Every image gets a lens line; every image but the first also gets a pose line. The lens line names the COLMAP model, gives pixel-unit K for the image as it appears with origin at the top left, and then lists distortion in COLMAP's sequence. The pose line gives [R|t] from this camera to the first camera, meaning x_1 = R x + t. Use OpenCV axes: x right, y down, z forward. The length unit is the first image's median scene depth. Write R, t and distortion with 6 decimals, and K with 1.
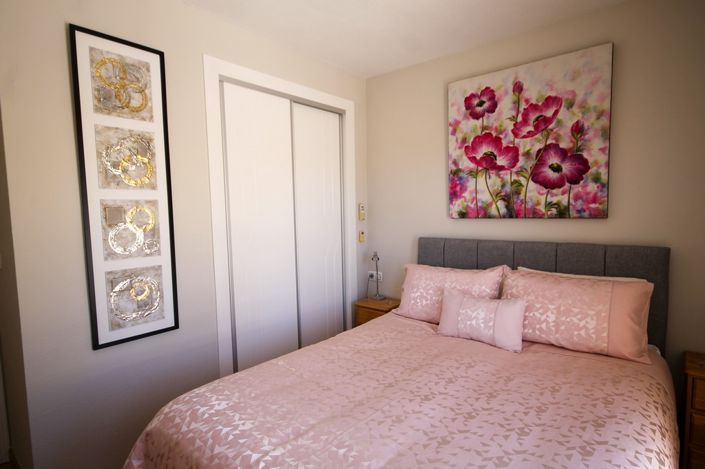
lens RADIAL K [[367.4, 0, 365.7], [0, 367.4, 238.0], [0, 0, 1]] dist [0.012081, -0.001652]
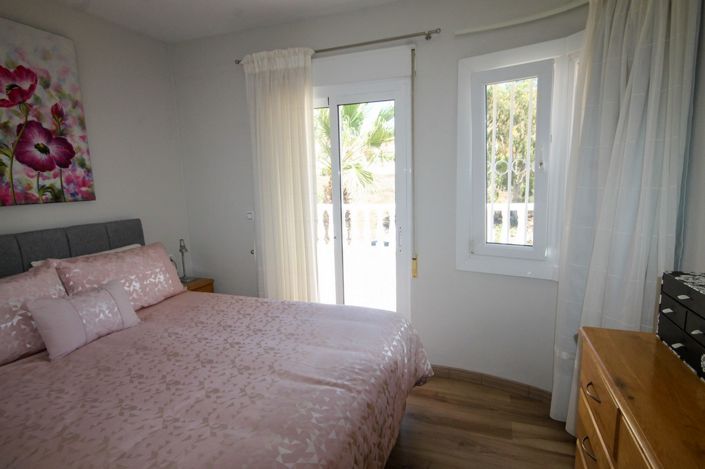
lens RADIAL K [[367.4, 0, 354.1], [0, 367.4, 231.5], [0, 0, 1]] dist [0.012081, -0.001652]
pose [[-0.313149, -0.107419, 0.943610, -0.650065], [0.112780, 0.982346, 0.149257, -0.036521], [-0.942984, 0.153160, -0.295505, 0.580562]]
